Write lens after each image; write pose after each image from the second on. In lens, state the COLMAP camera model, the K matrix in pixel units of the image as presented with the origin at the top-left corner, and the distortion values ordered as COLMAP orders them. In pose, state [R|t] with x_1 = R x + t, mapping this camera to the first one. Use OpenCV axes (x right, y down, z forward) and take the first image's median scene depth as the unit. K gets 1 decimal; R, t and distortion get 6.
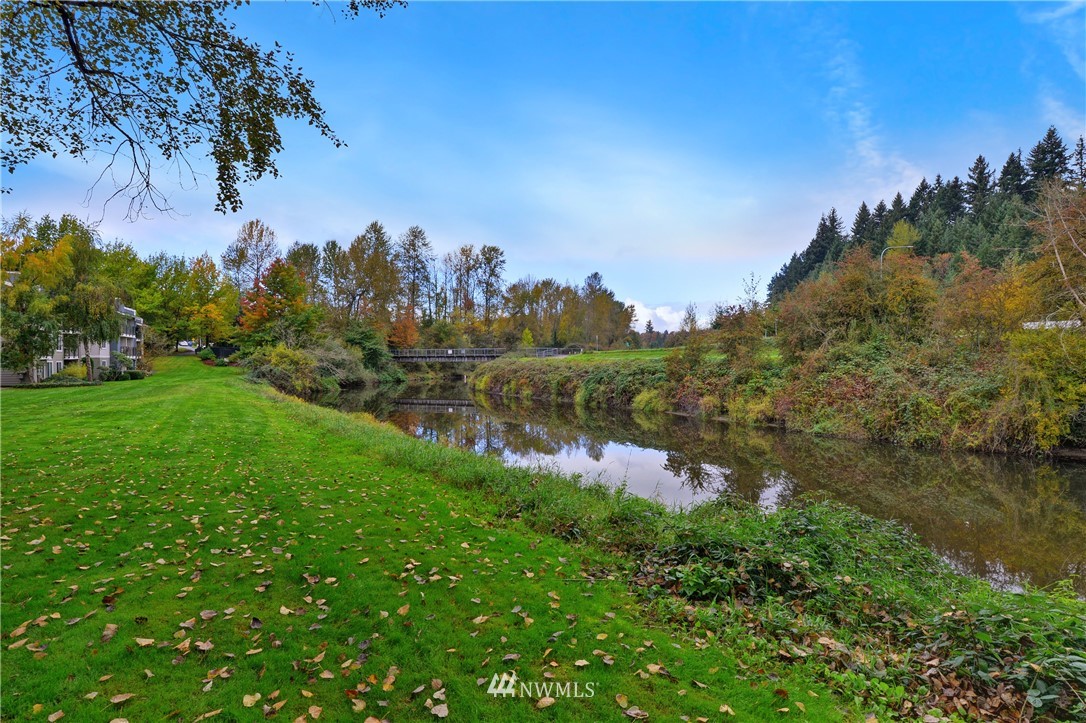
lens RADIAL K [[585.6, 0, 544.6], [0, 585.6, 361.4], [0, 0, 1]] dist [0.000386, 0.000008]
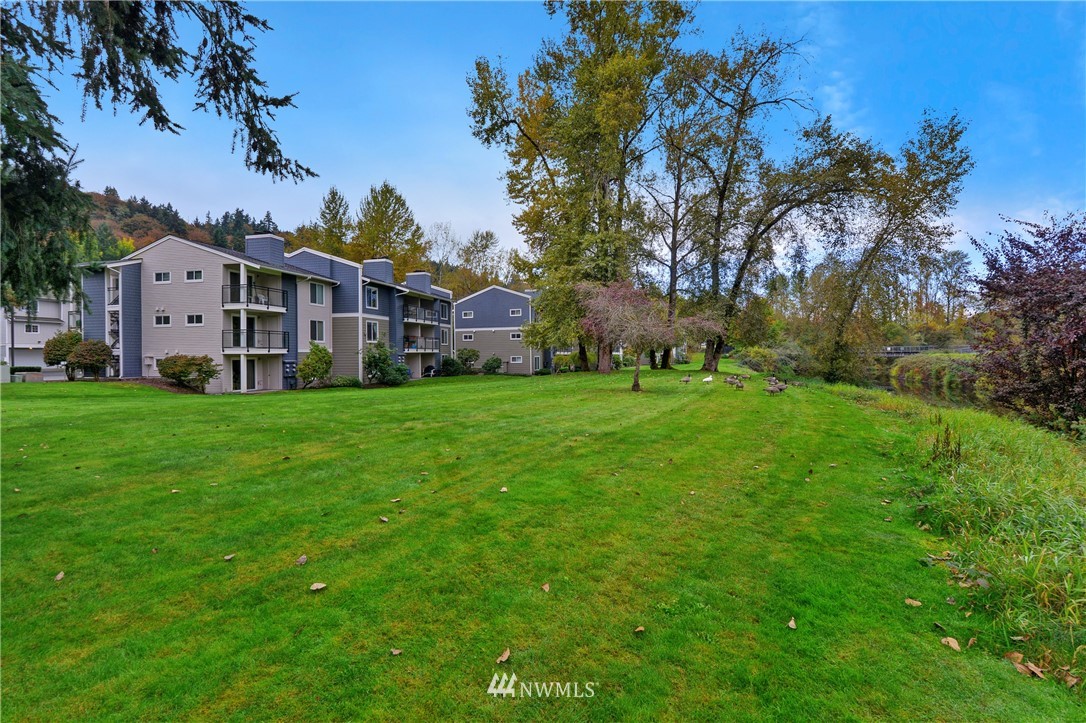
lens RADIAL K [[505.7, 0, 544.7], [0, 505.7, 360.3], [0, 0, 1]] dist [-0.001054, -0.000062]
pose [[0.667974, 0.013397, -0.744064, 0.253817], [-0.005978, 0.999902, 0.012636, -0.001328], [0.744160, -0.003993, 0.667989, -0.487280]]
